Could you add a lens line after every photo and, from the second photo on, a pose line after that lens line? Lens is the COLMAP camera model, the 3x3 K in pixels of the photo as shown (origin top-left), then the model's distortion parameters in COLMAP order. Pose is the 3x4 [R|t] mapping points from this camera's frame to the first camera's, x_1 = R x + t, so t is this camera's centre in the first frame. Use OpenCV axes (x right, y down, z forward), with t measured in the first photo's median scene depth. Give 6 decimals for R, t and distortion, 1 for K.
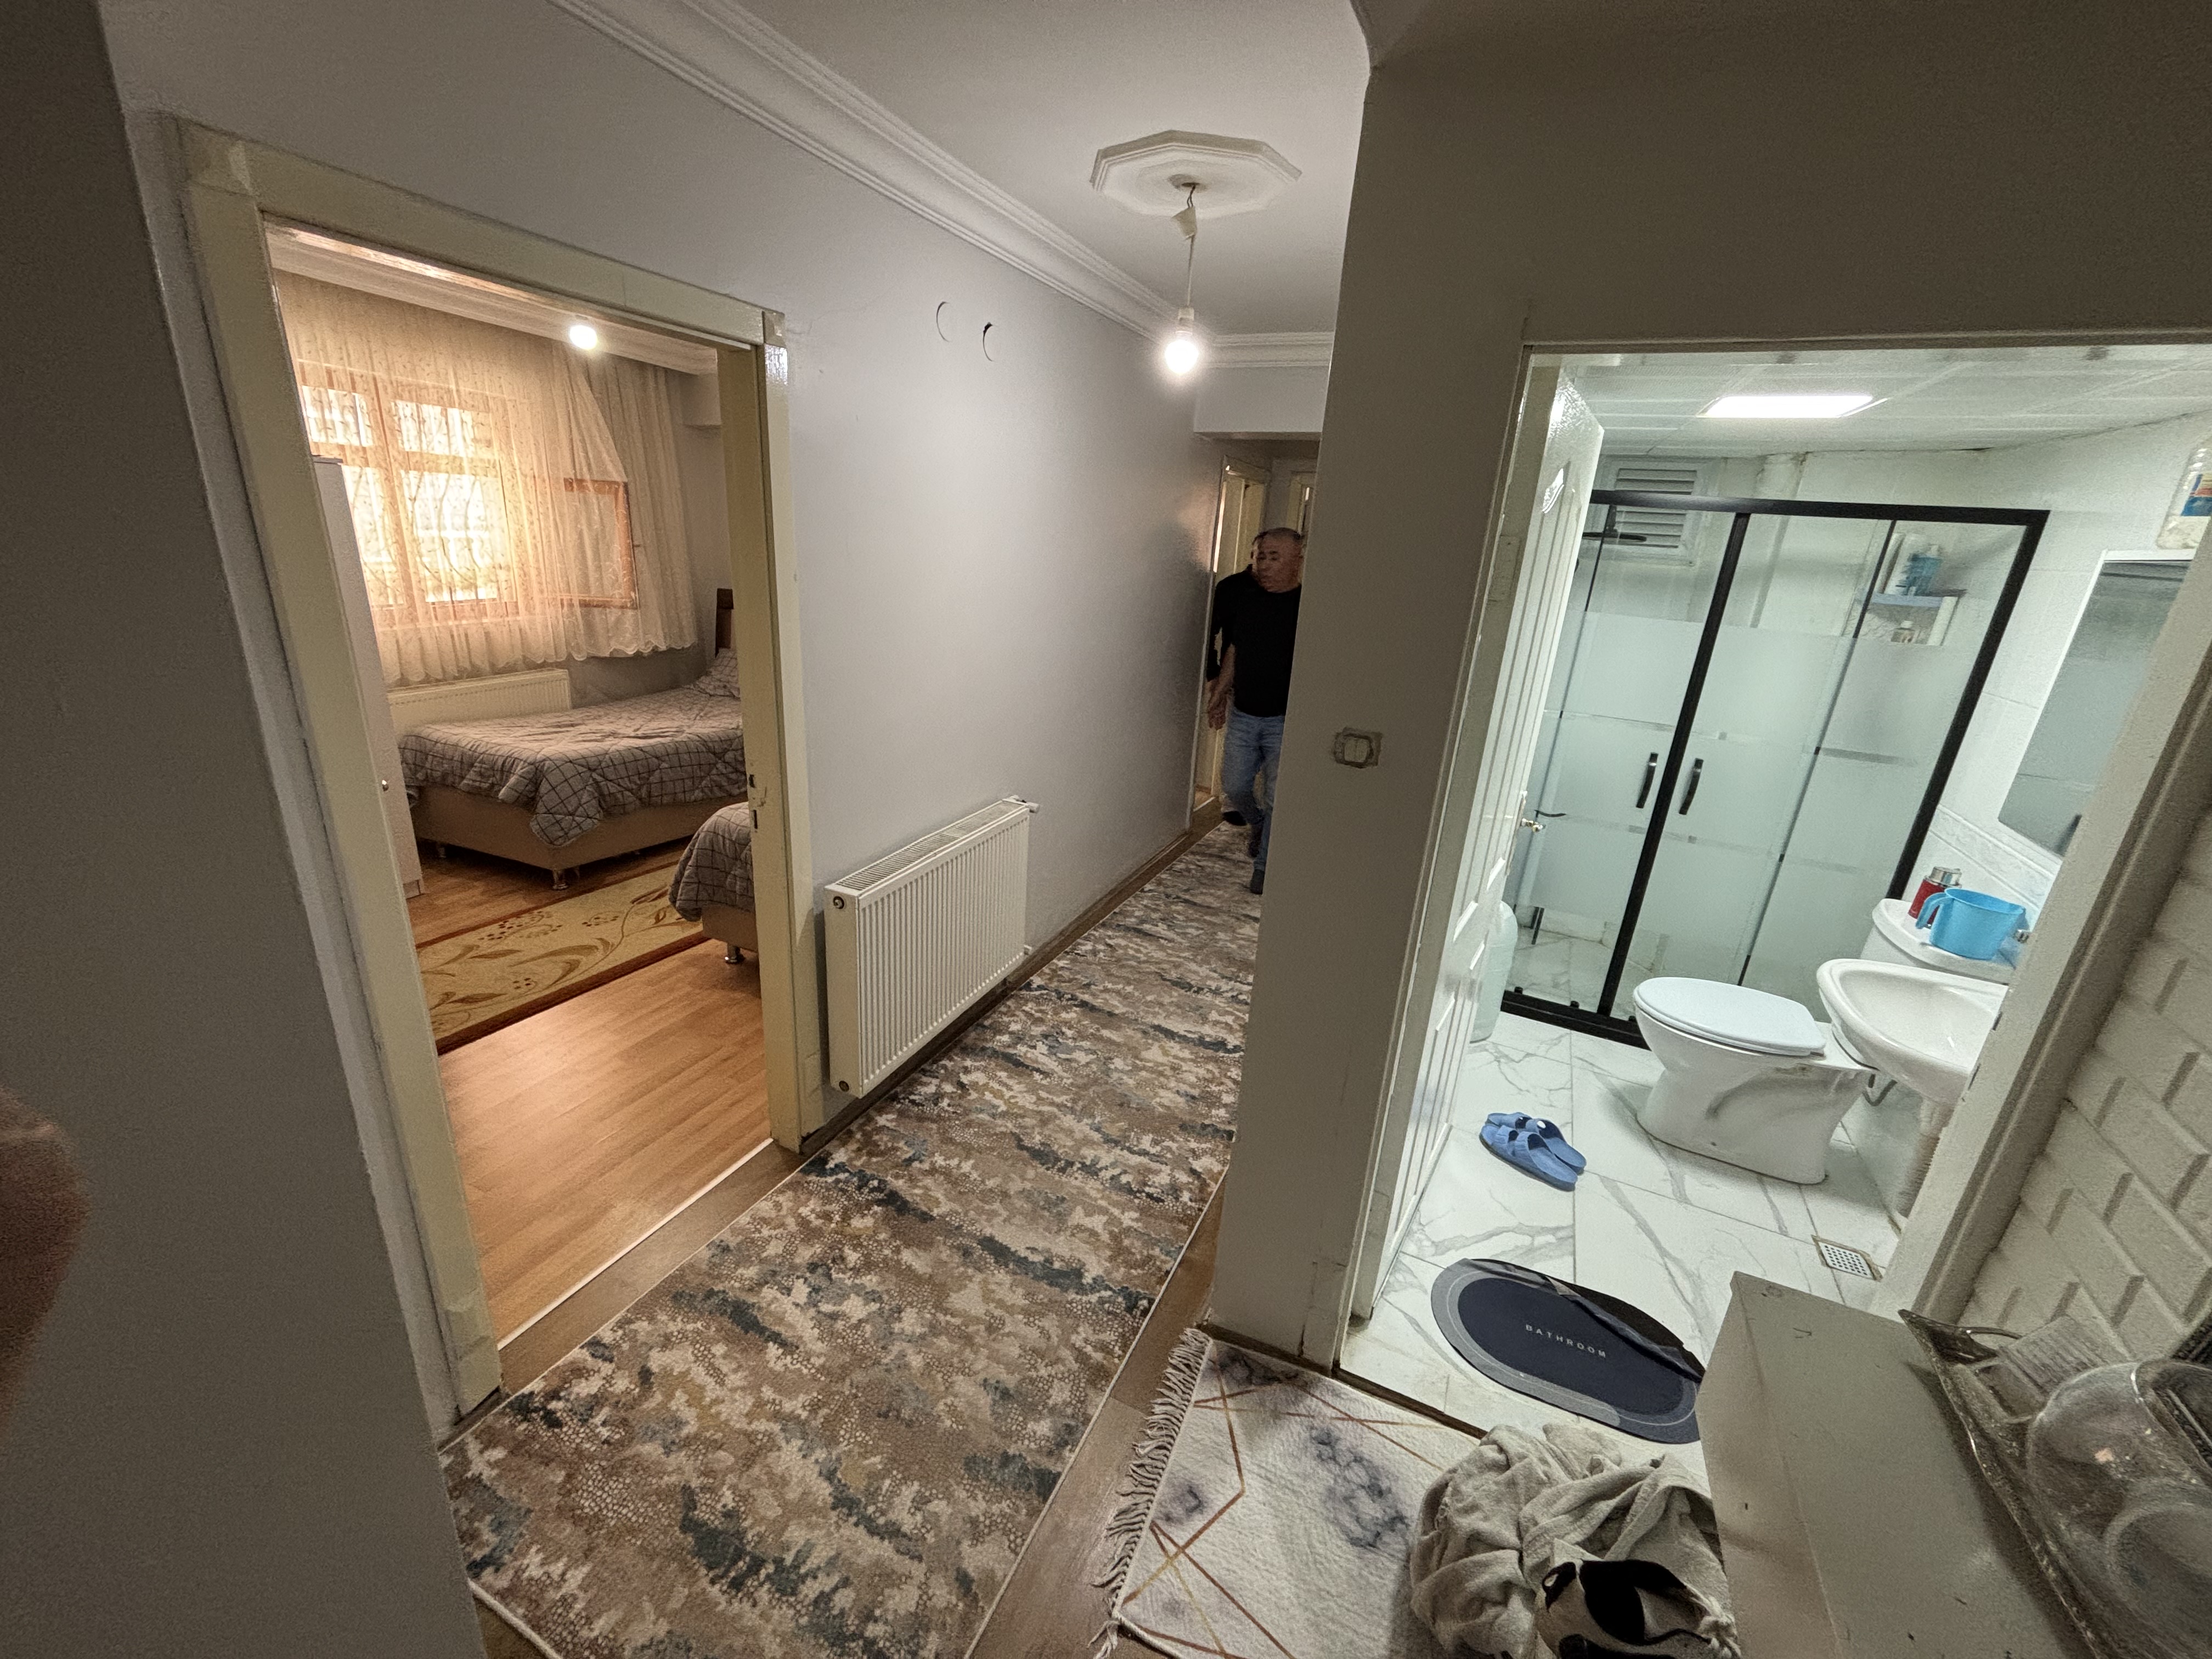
lens RADIAL K [[900.1, 0, 1099.5], [0, 900.1, 825.6], [0, 0, 1]] dist [0.002613, 0.000299]
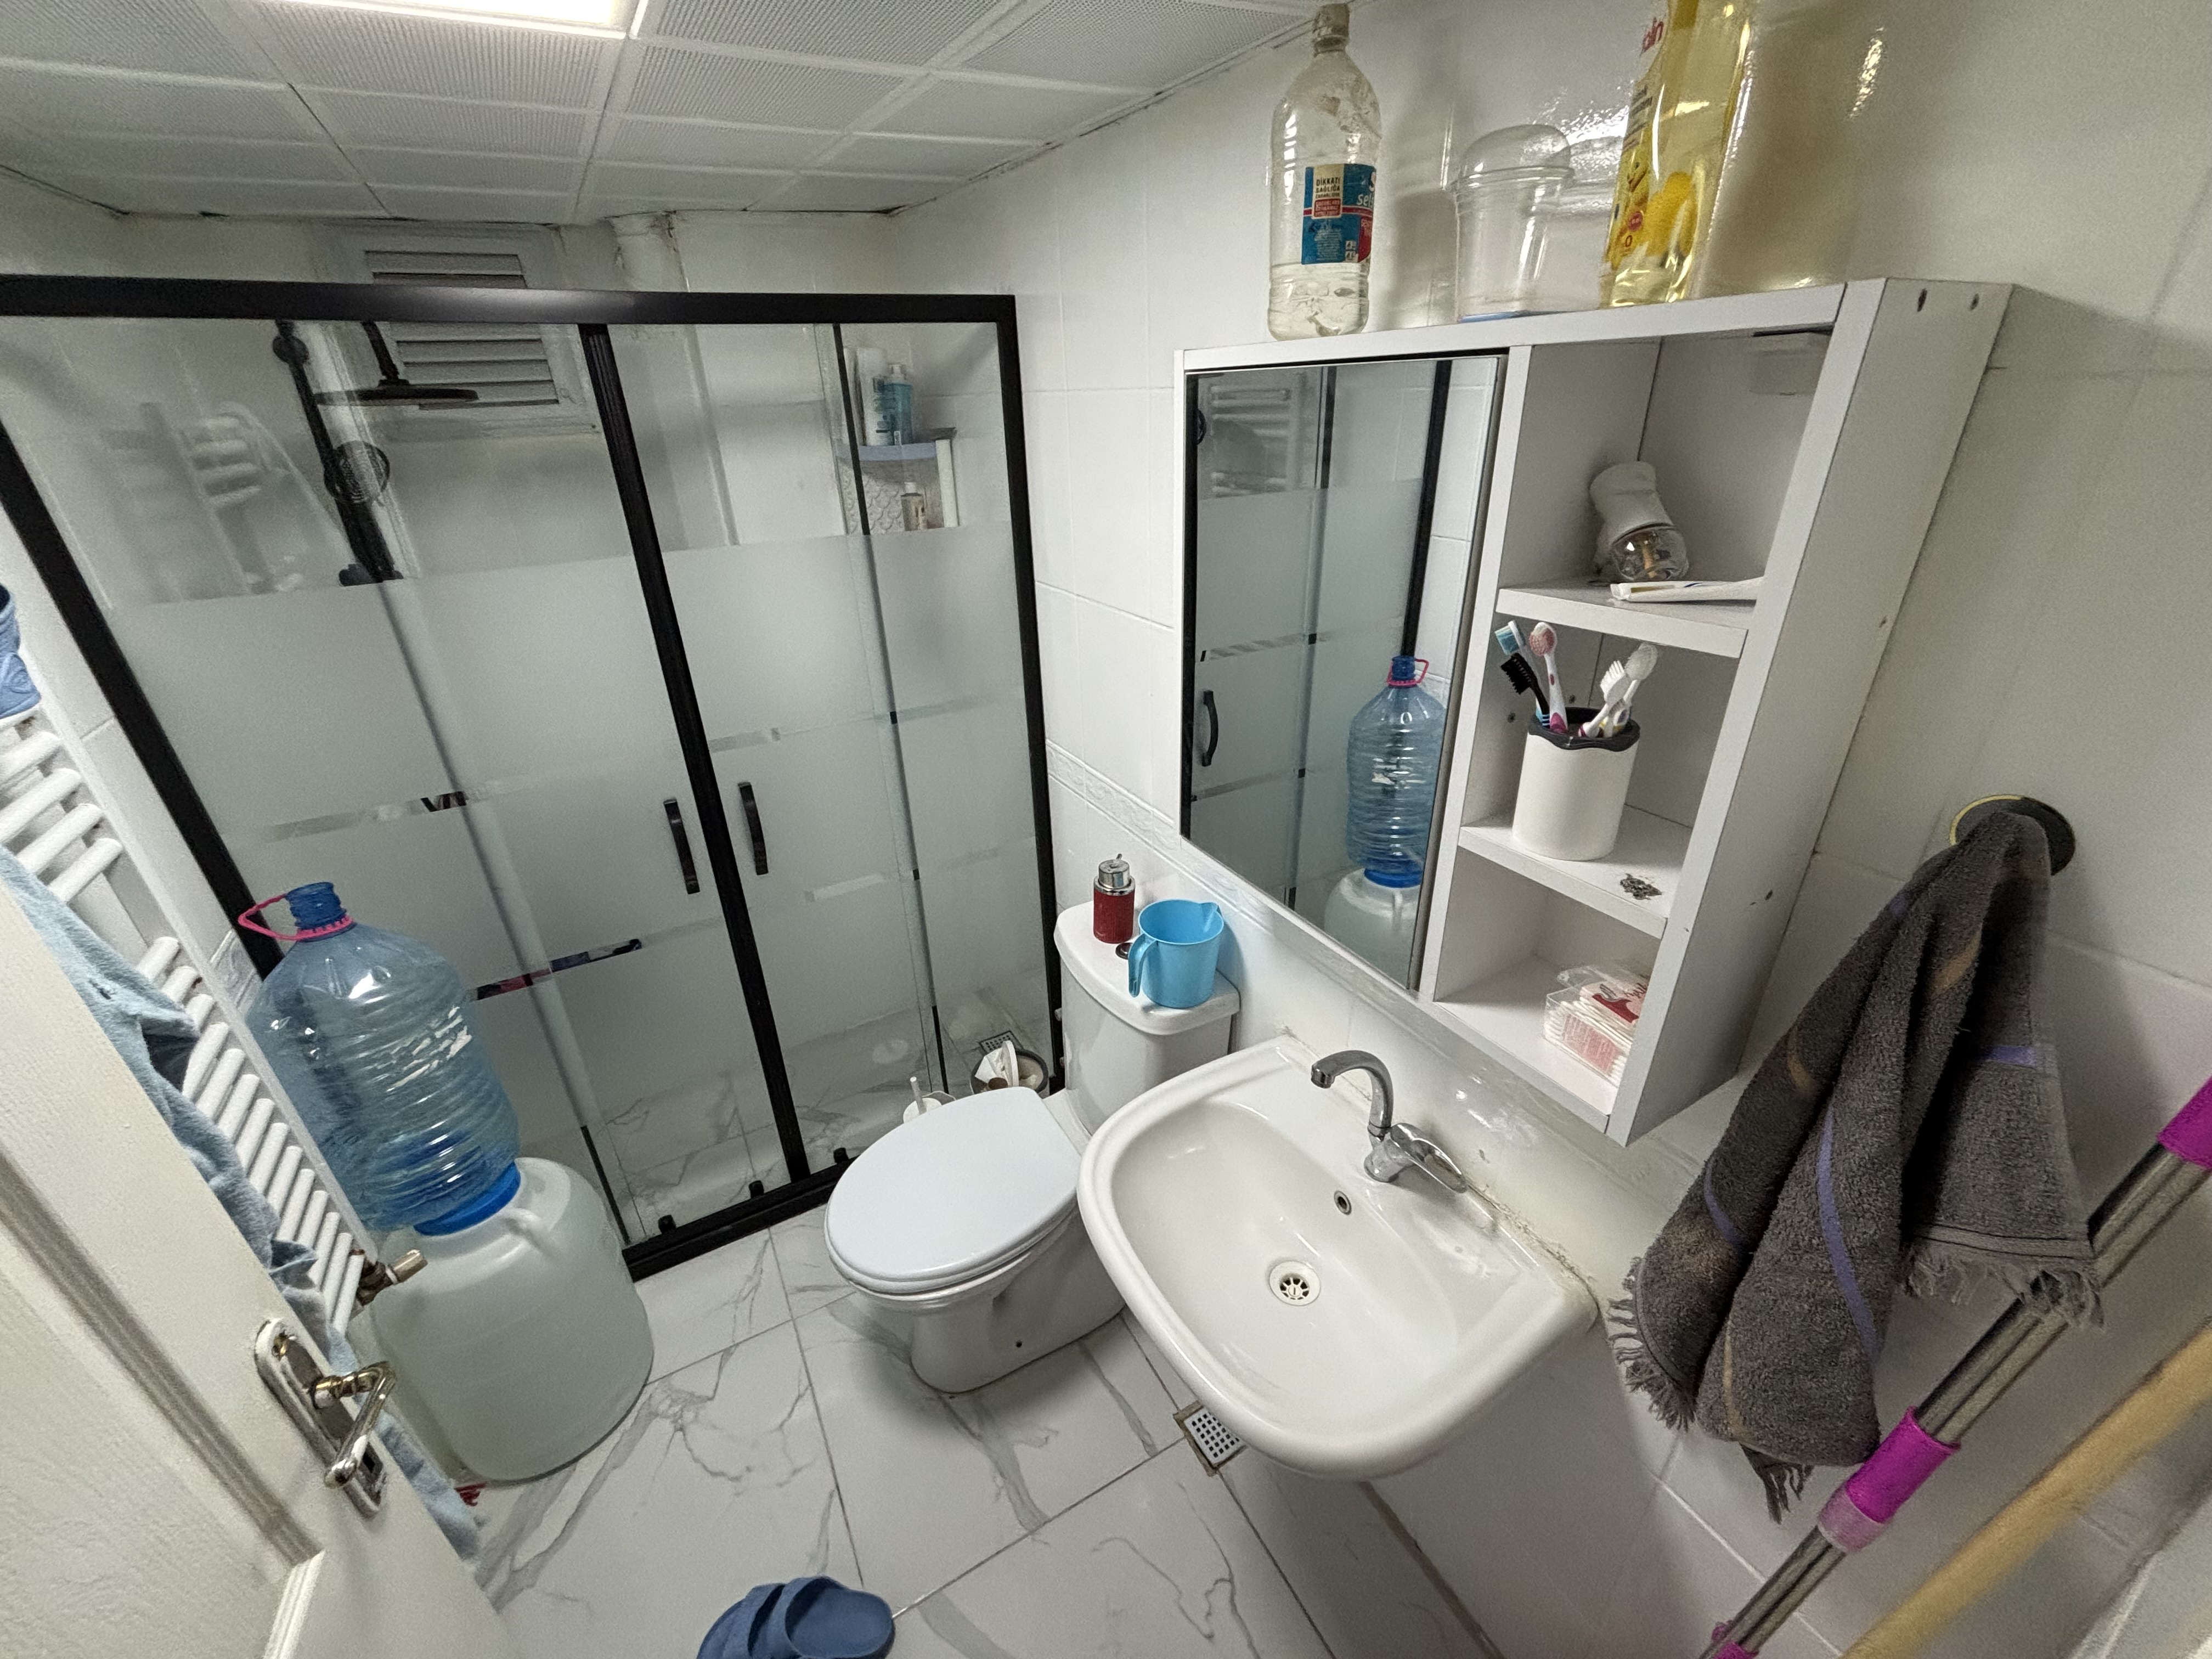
lens RADIAL K [[900.1, 0, 1103.1], [0, 900.1, 827.2], [0, 0, 1]] dist [0.002613, 0.000299]
pose [[0.570228, -0.437113, 0.695537, 0.411731], [0.328285, 0.897388, 0.294827, -0.154115], [-0.753040, 0.060216, 0.655214, 0.484336]]
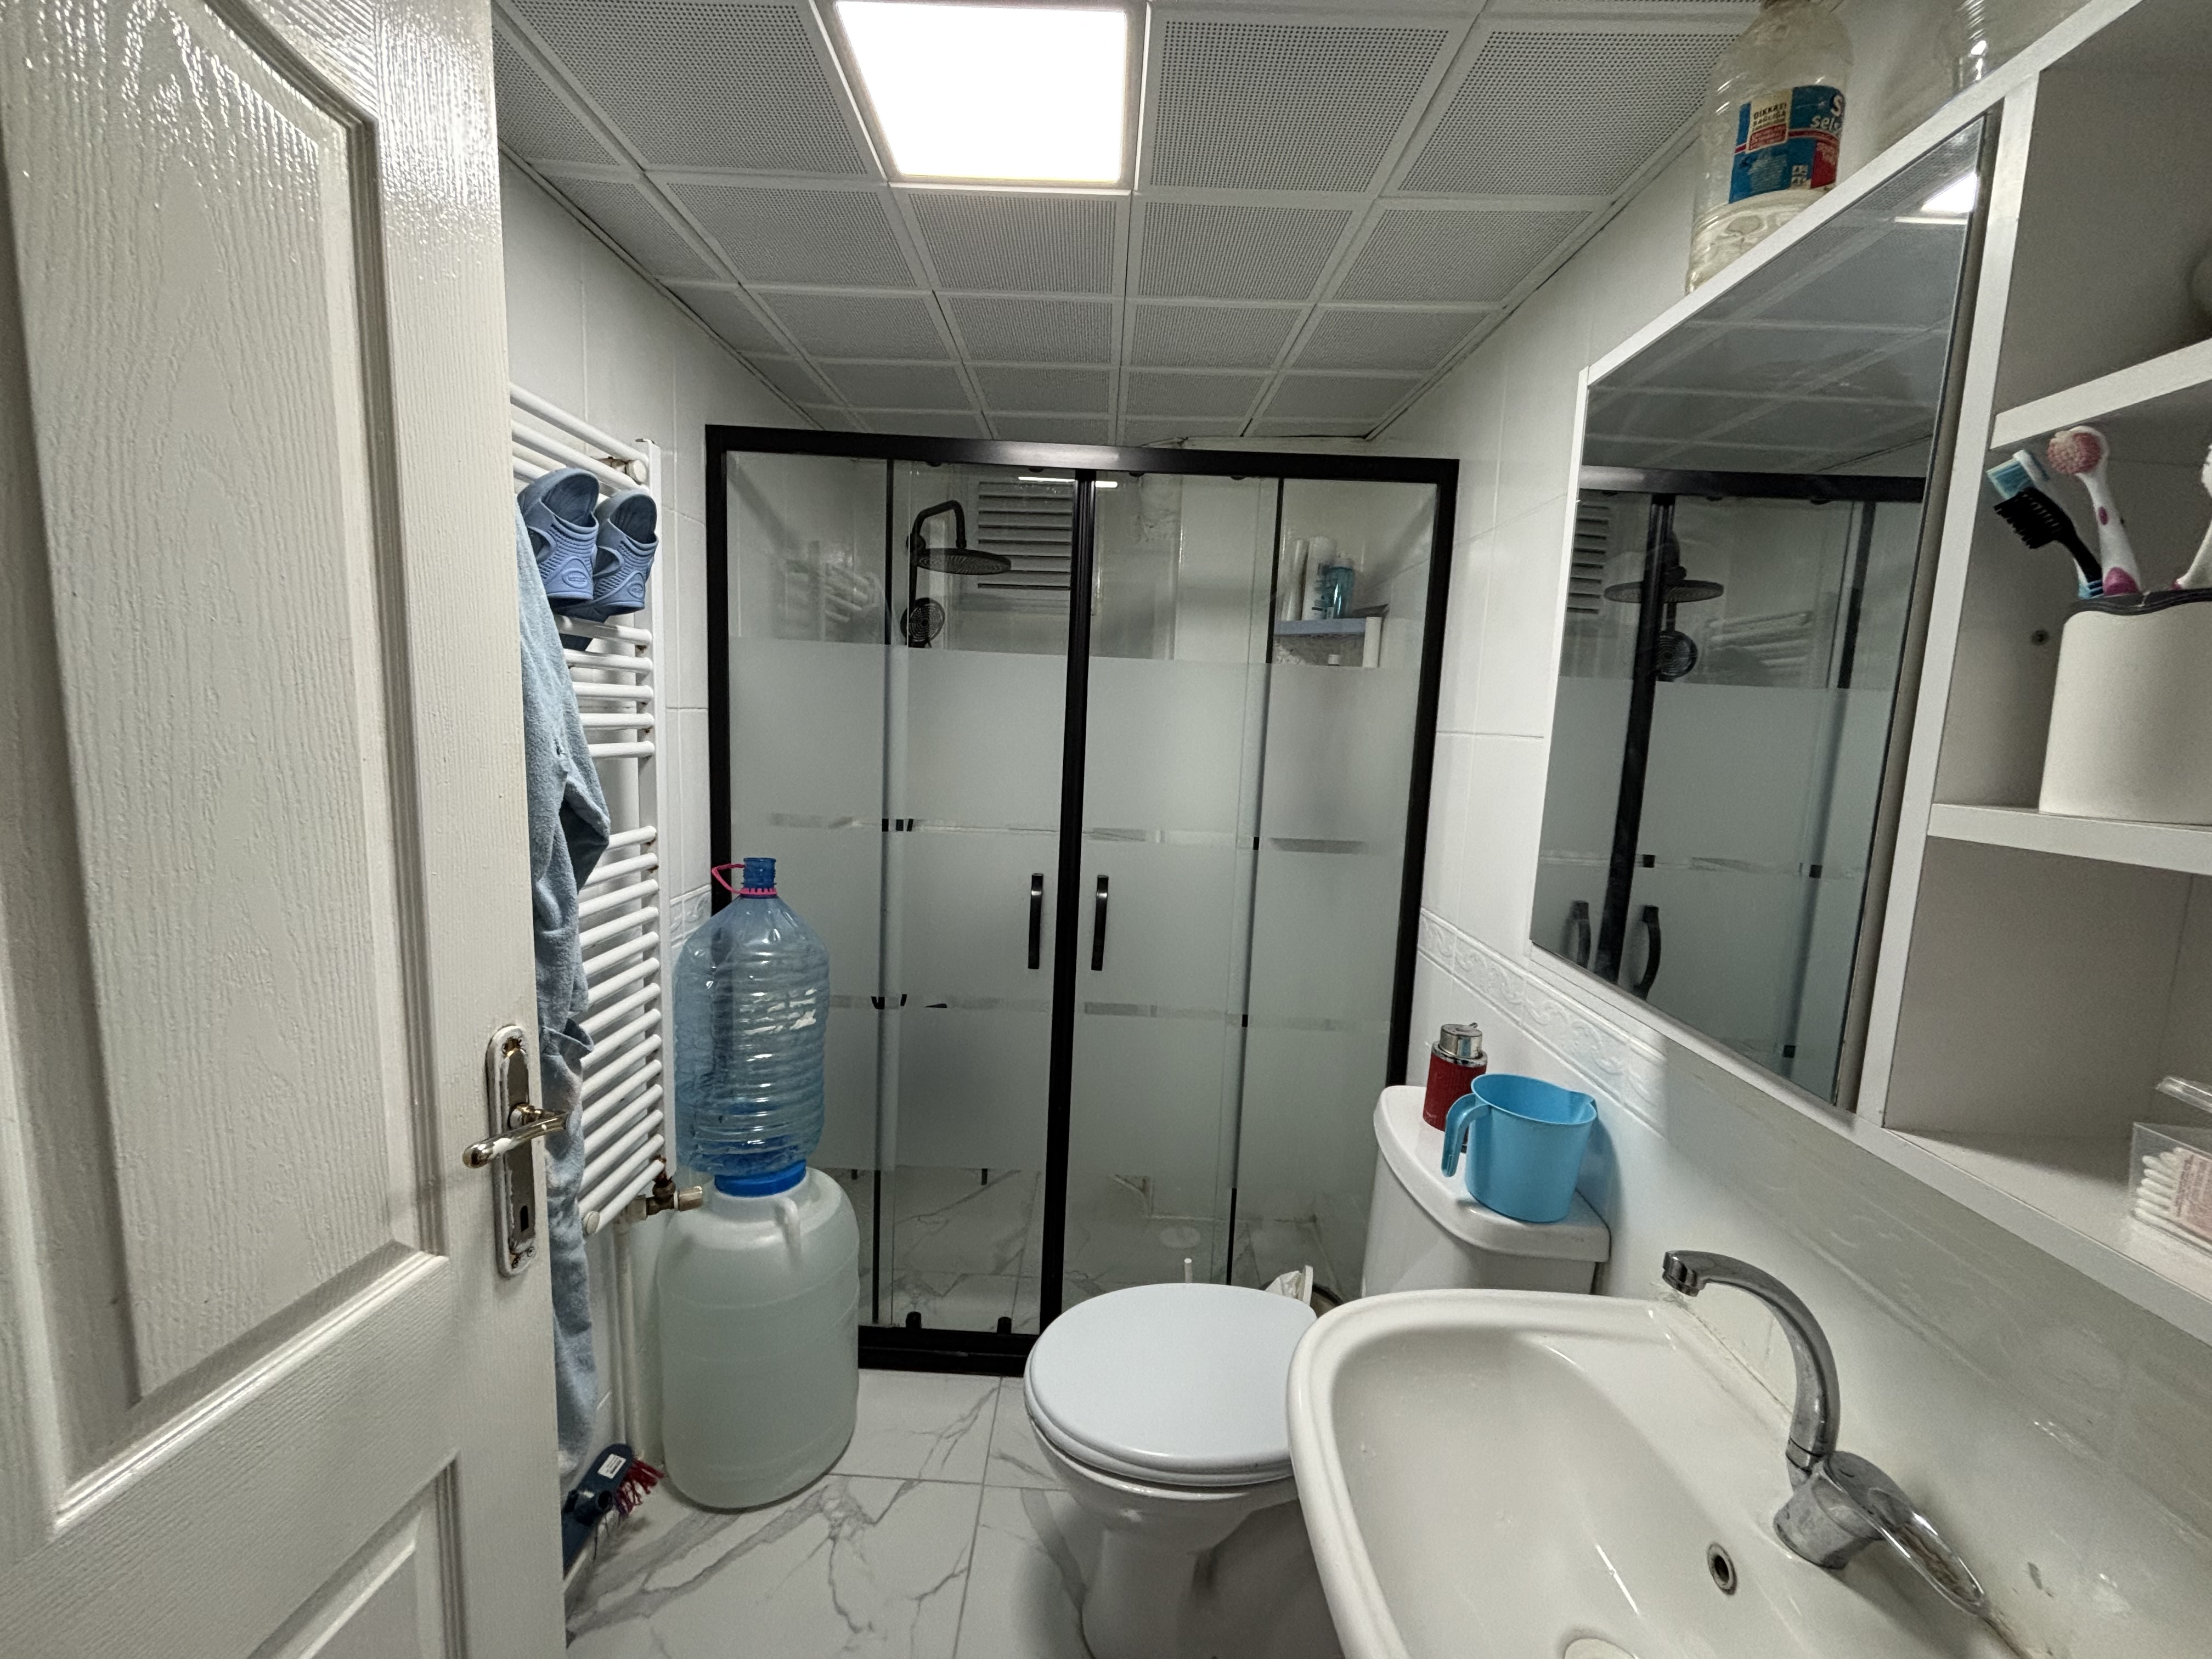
lens RADIAL K [[900.1, 0, 1096.2], [0, 900.1, 822.6], [0, 0, 1]] dist [0.002613, 0.000299]
pose [[0.908221, -0.081003, 0.410578, 0.449722], [0.151886, 0.977994, -0.143033, -0.025328], [-0.389956, 0.192267, 0.900537, 0.489581]]
